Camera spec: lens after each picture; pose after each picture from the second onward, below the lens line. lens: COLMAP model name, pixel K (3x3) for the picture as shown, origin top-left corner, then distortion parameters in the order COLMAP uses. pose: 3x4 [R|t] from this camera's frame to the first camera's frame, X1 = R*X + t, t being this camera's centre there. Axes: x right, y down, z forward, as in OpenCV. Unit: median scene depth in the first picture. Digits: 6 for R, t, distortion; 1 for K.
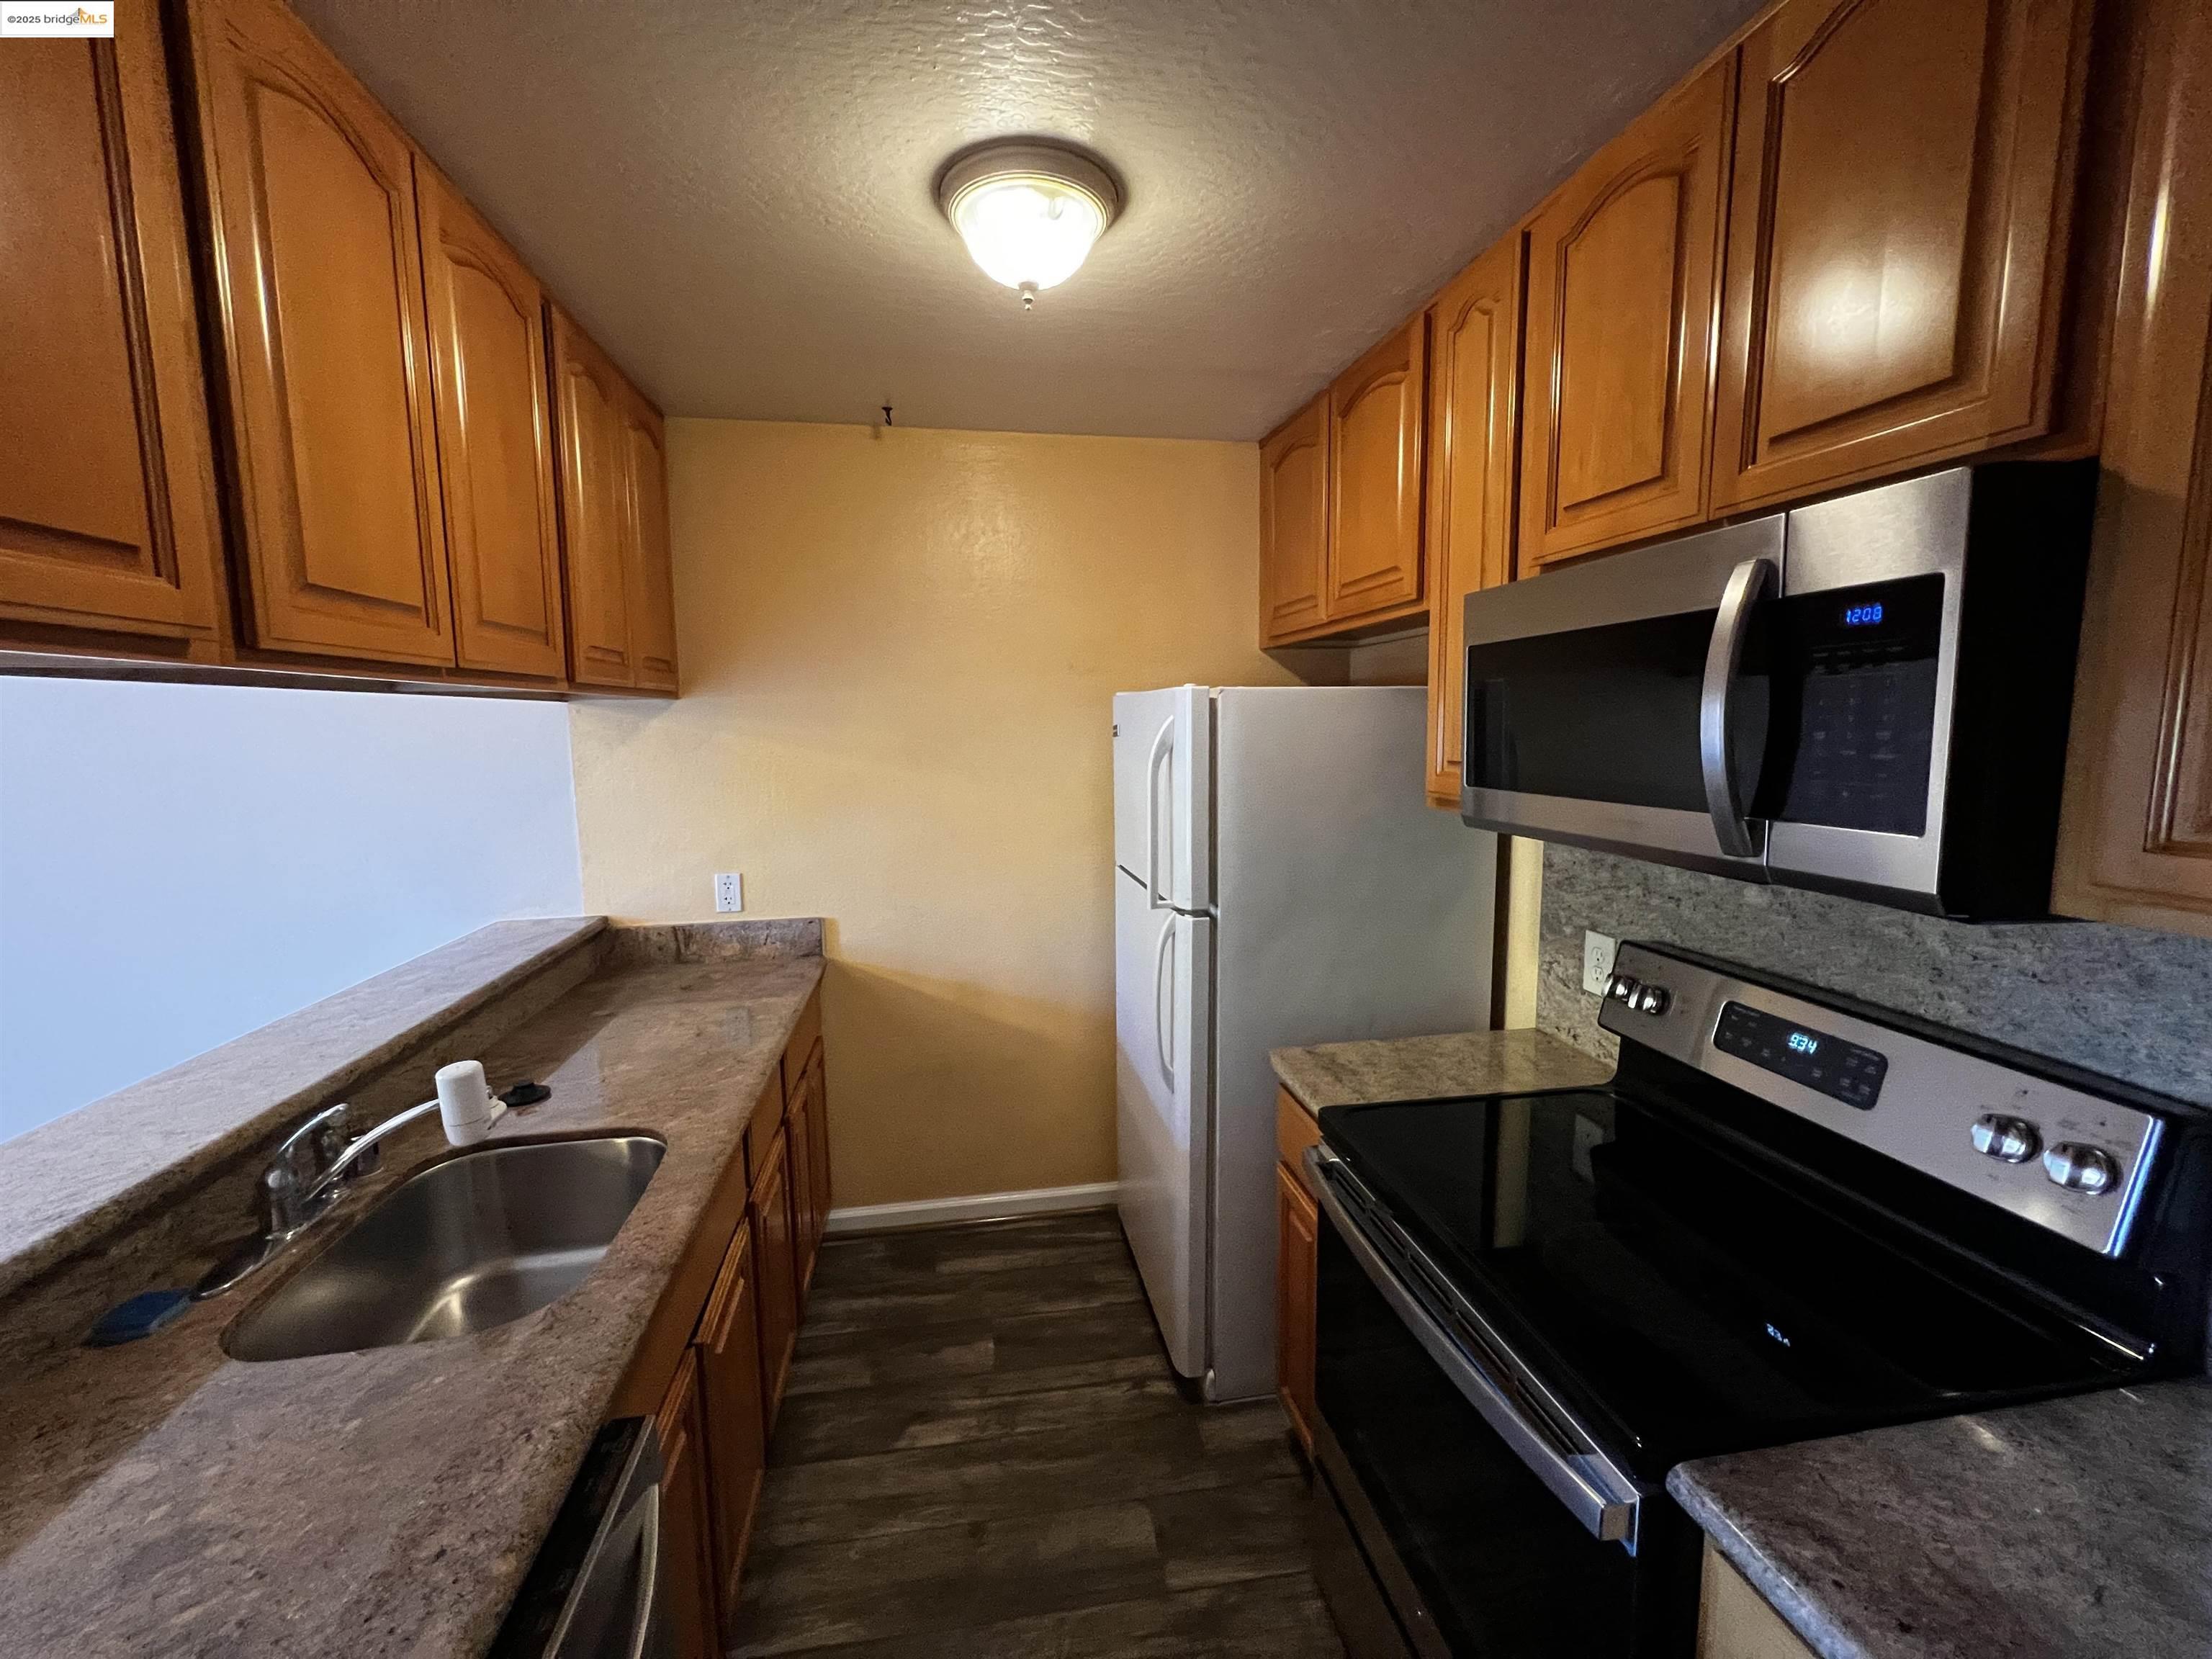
lens RADIAL K [[887.8, 0, 1097.7], [0, 887.8, 826.1], [0, 0, 1]] dist [0.000994, -0.000531]
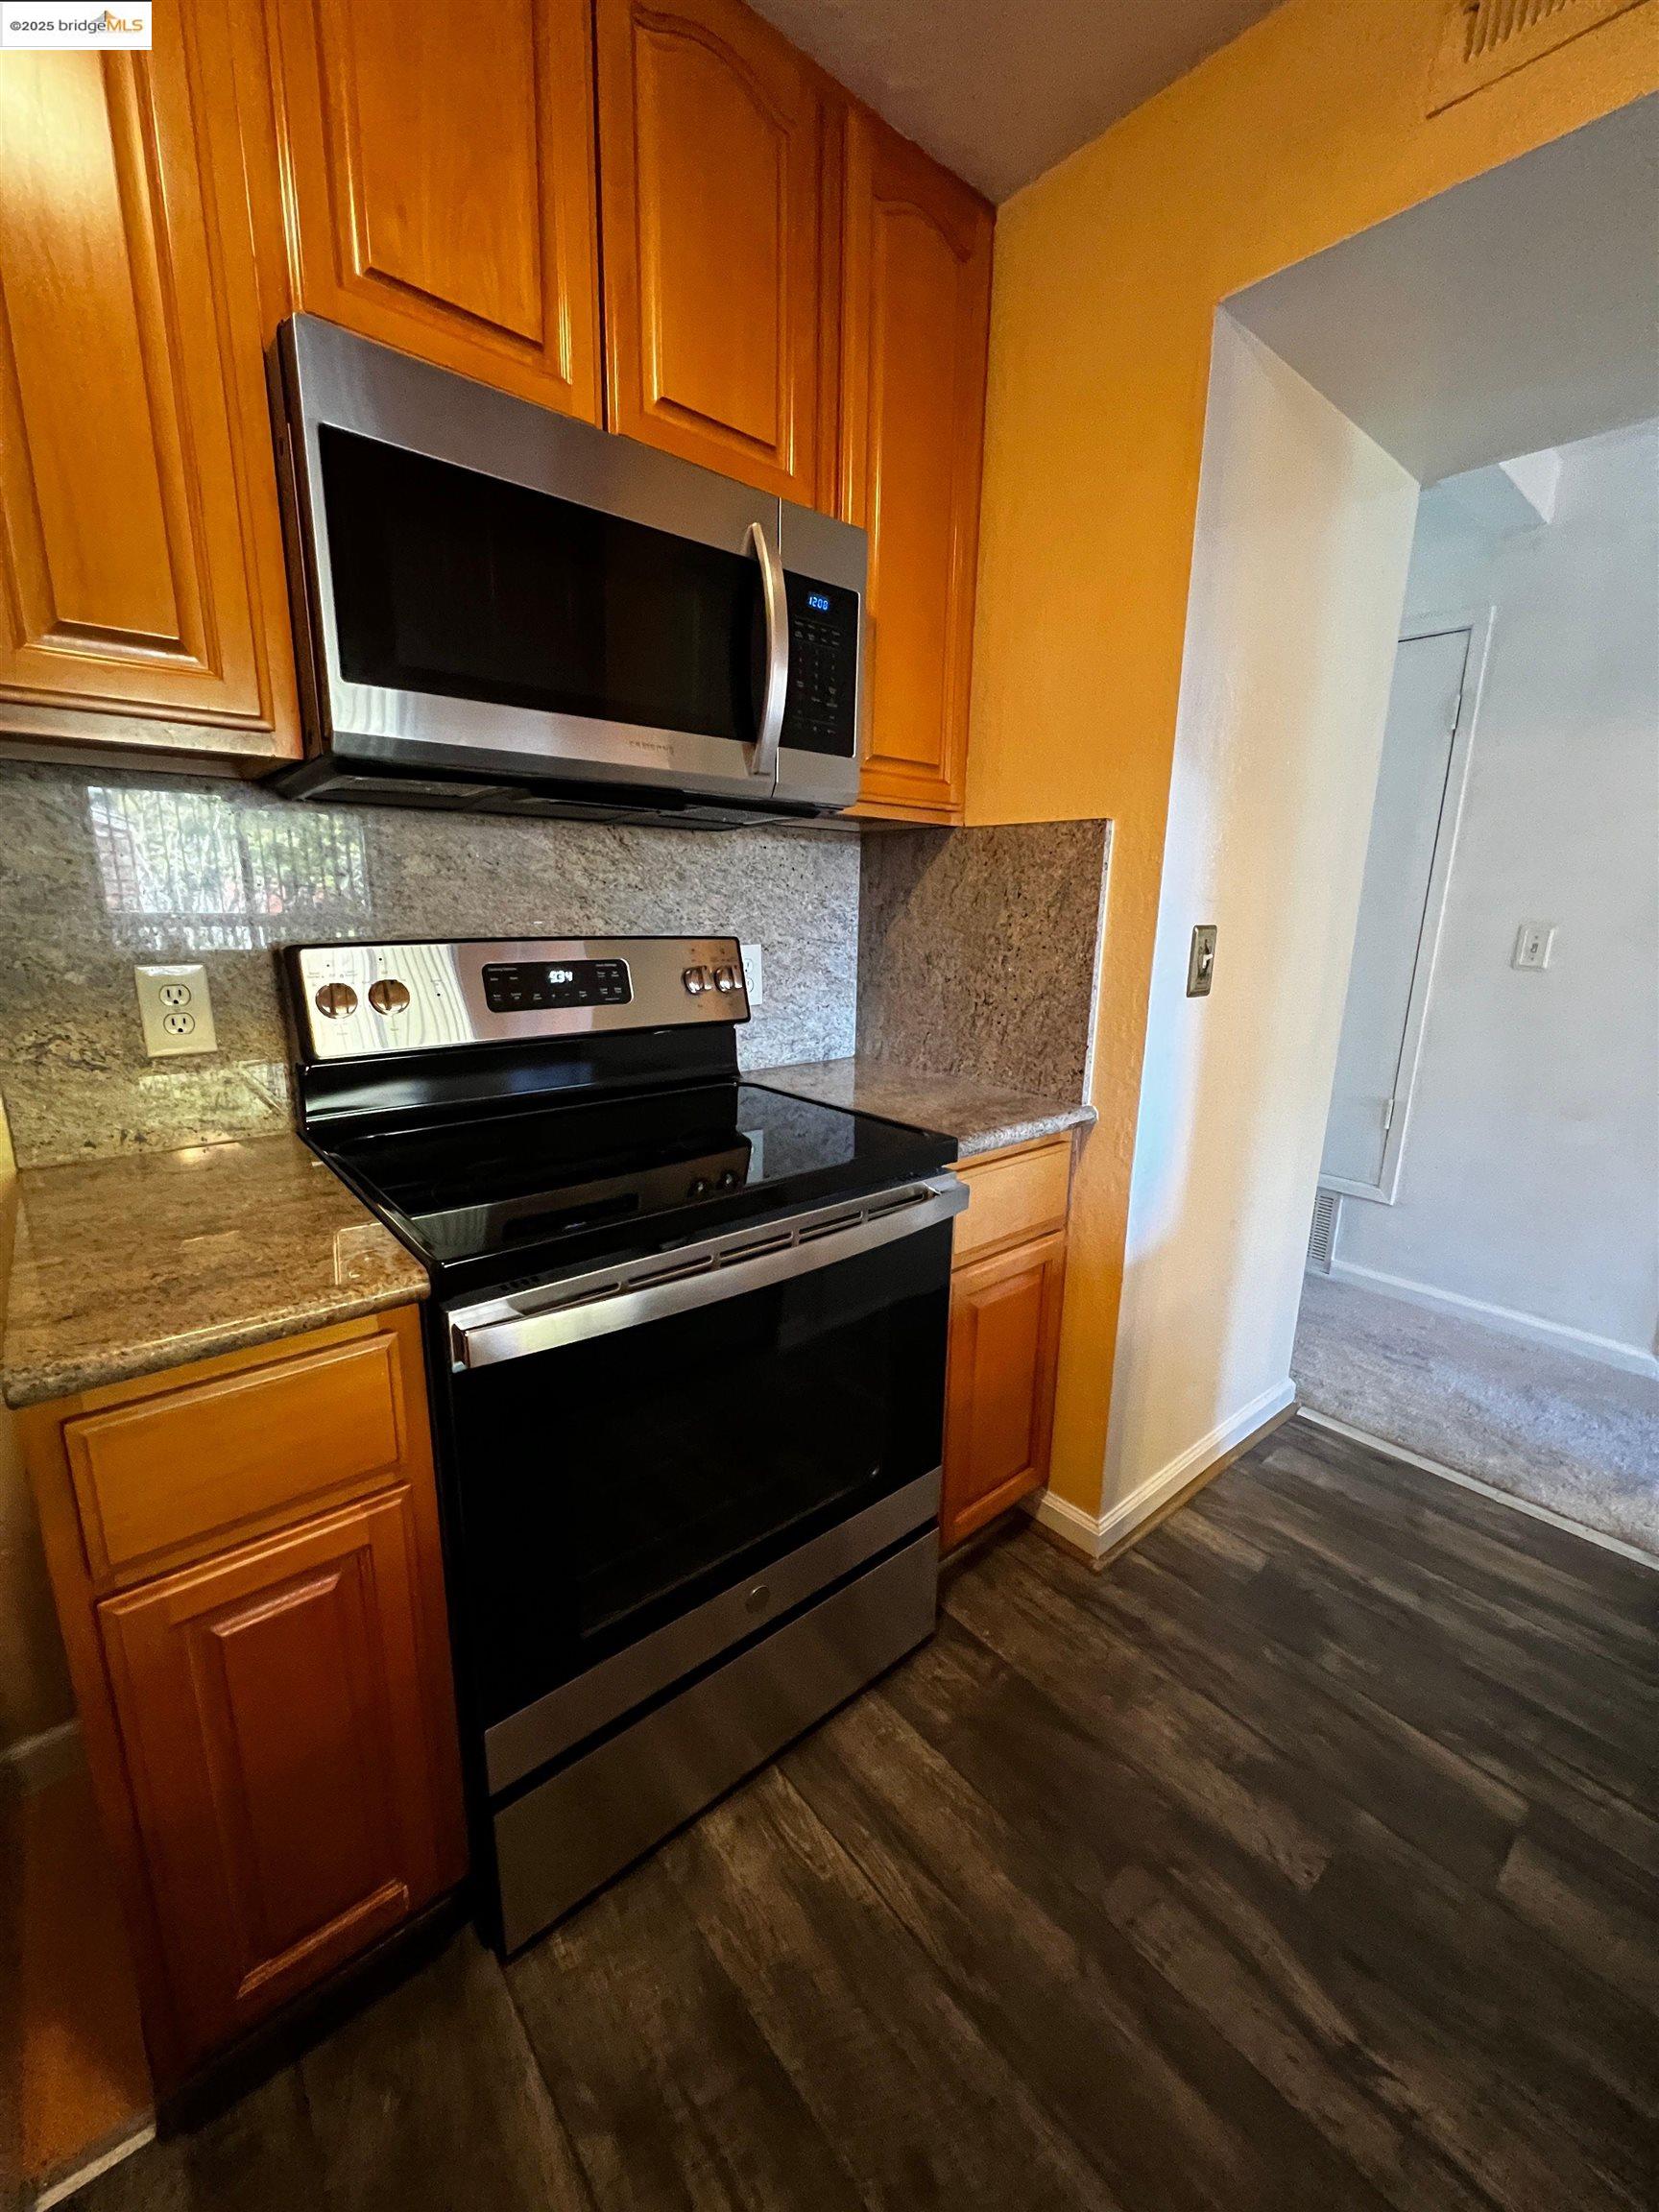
lens RADIAL K [[887.8, 0, 834.0], [0, 887.8, 1106.9], [0, 0, 1]] dist [0.000994, -0.000531]
pose [[-0.529689, -0.187828, 0.827134, -0.278910], [0.088439, 0.957627, 0.274096, 0.085168], [-0.843569, 0.218336, -0.490633, 0.921886]]
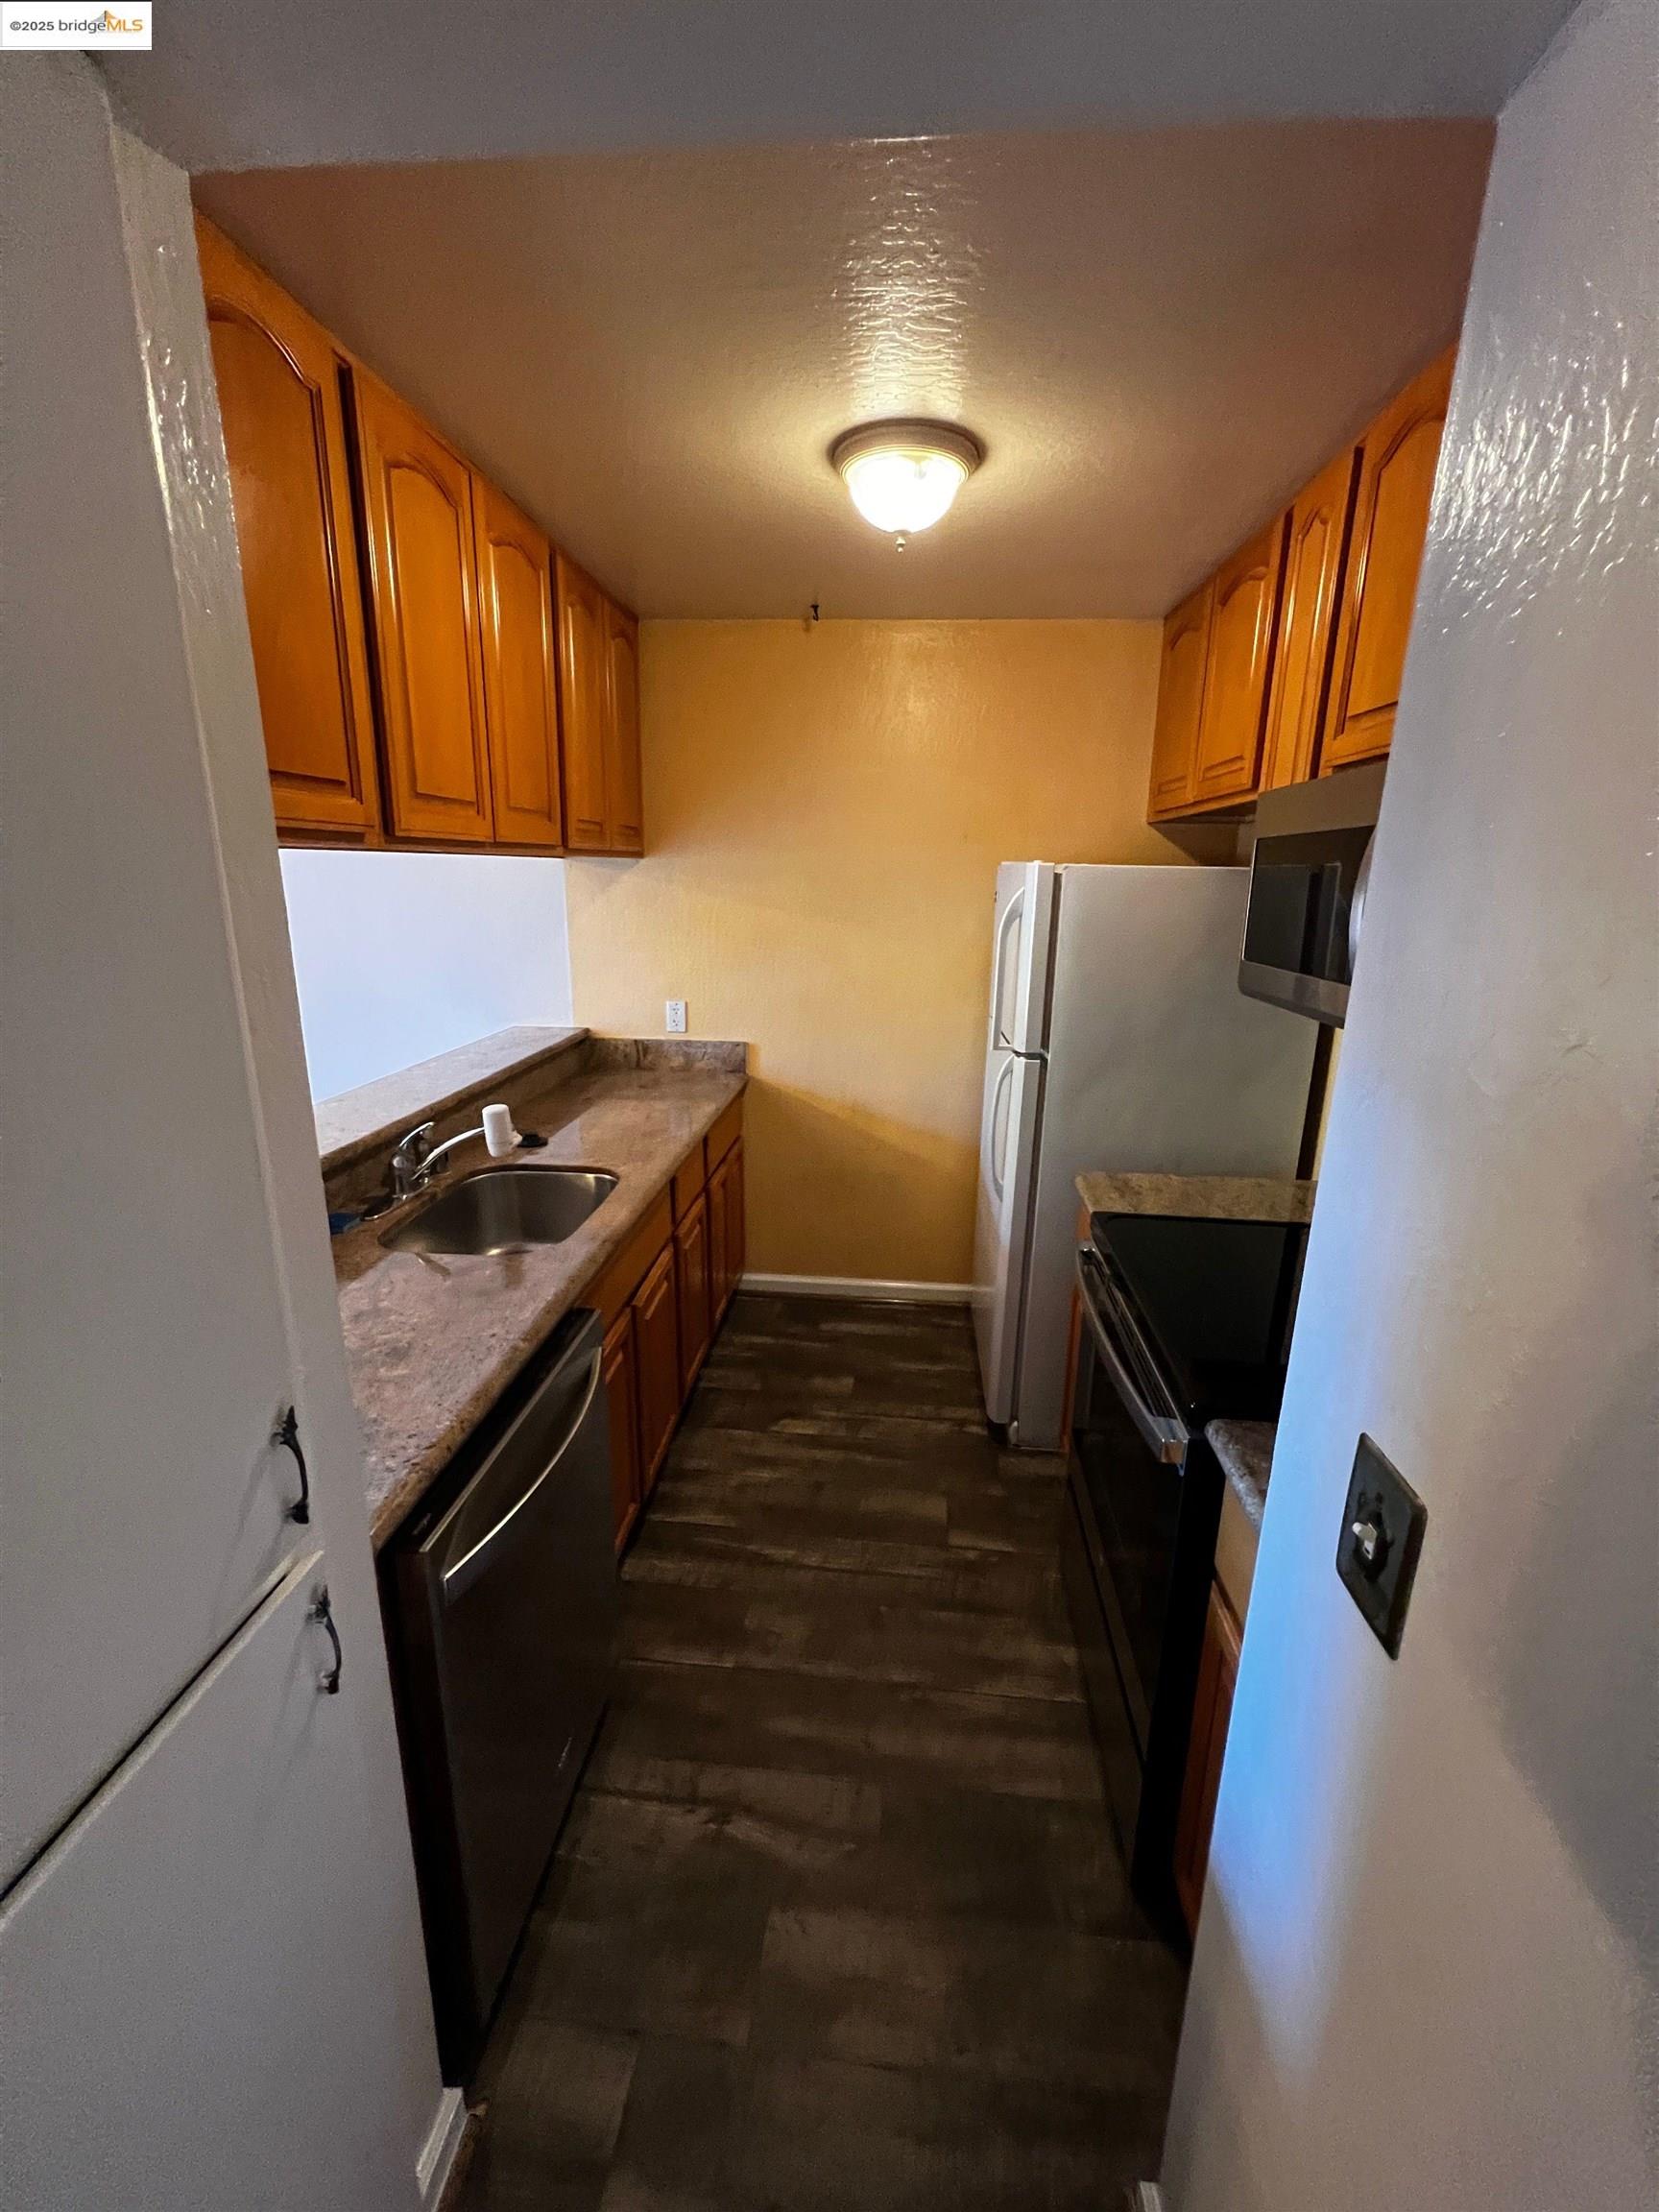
lens RADIAL K [[887.8, 0, 833.3], [0, 887.8, 1096.3], [0, 0, 1]] dist [0.000994, -0.000531]
pose [[0.968016, 0.088646, -0.234708, 0.150428], [-0.057586, 0.989028, 0.136039, 0.004480], [0.244192, -0.118172, 0.962500, -0.242676]]
